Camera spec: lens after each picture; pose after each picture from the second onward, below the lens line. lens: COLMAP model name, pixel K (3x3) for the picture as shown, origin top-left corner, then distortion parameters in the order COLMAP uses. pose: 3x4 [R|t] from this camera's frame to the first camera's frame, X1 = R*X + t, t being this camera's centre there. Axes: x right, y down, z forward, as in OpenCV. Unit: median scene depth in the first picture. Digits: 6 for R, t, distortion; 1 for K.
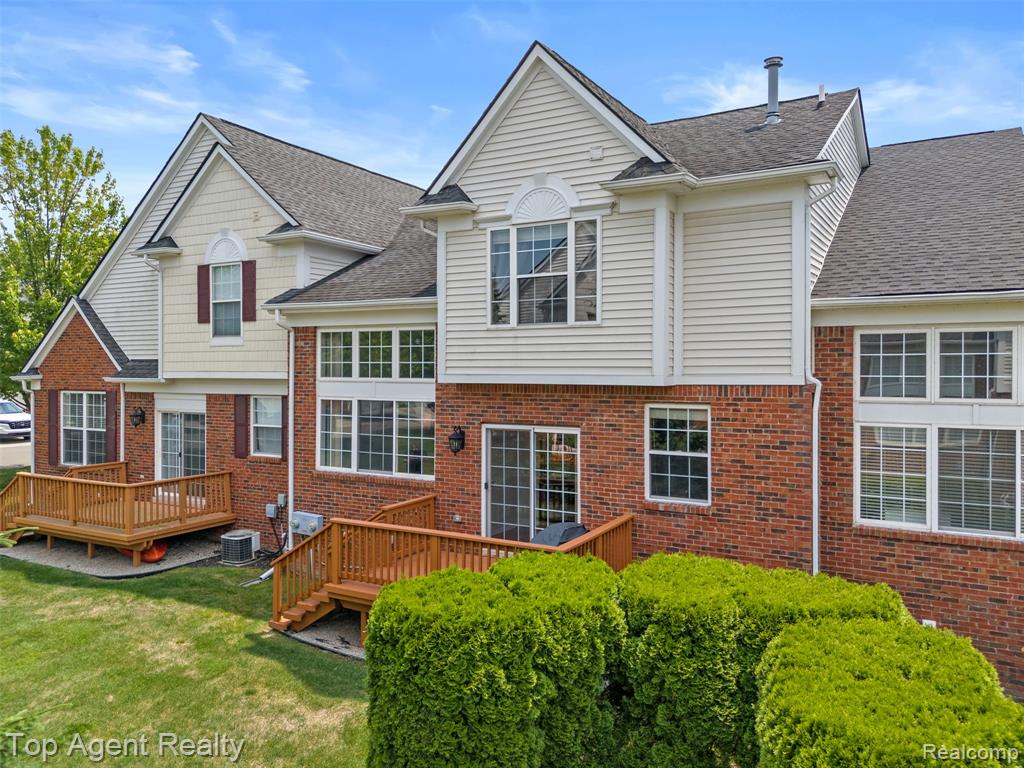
lens RADIAL K [[761.9, 0, 517.4], [0, 761.9, 376.6], [0, 0, 1]] dist [0.081881, -0.089373]
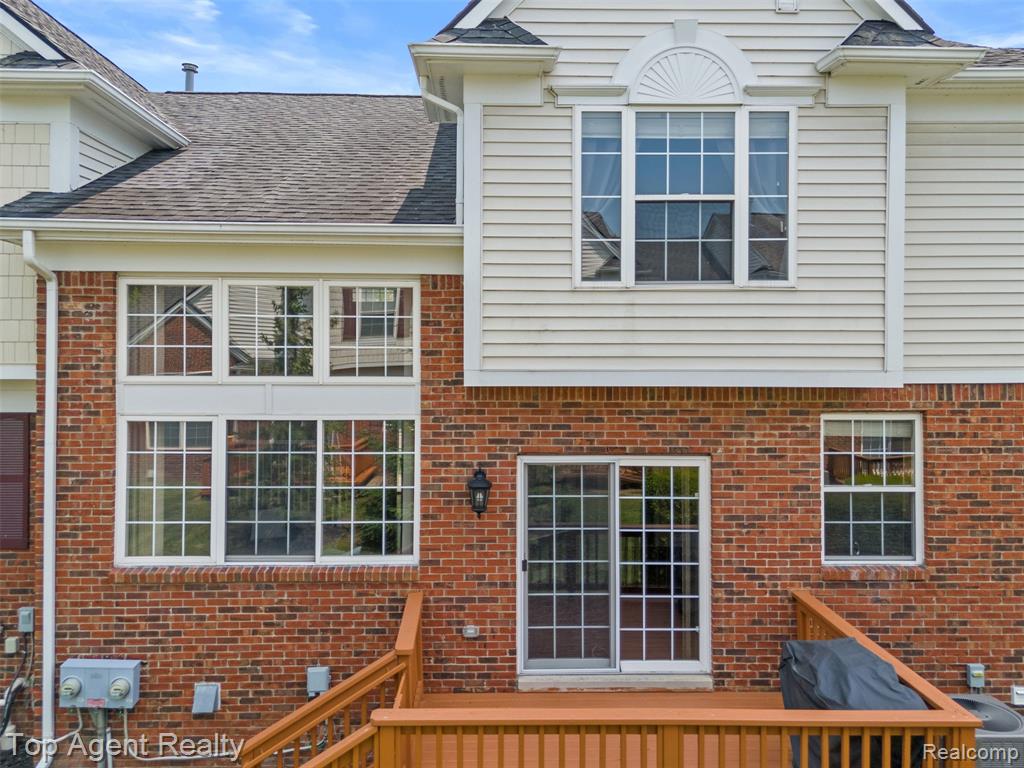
lens RADIAL K [[773.5, 0, 485.8], [0, 773.5, 349.0], [0, 0, 1]] dist [0.070520, -0.067337]
pose [[0.858083, -0.001185, 0.513510, -0.399111], [0.004049, 0.999982, -0.004458, -0.016644], [-0.513496, 0.005905, 0.858072, 0.570377]]
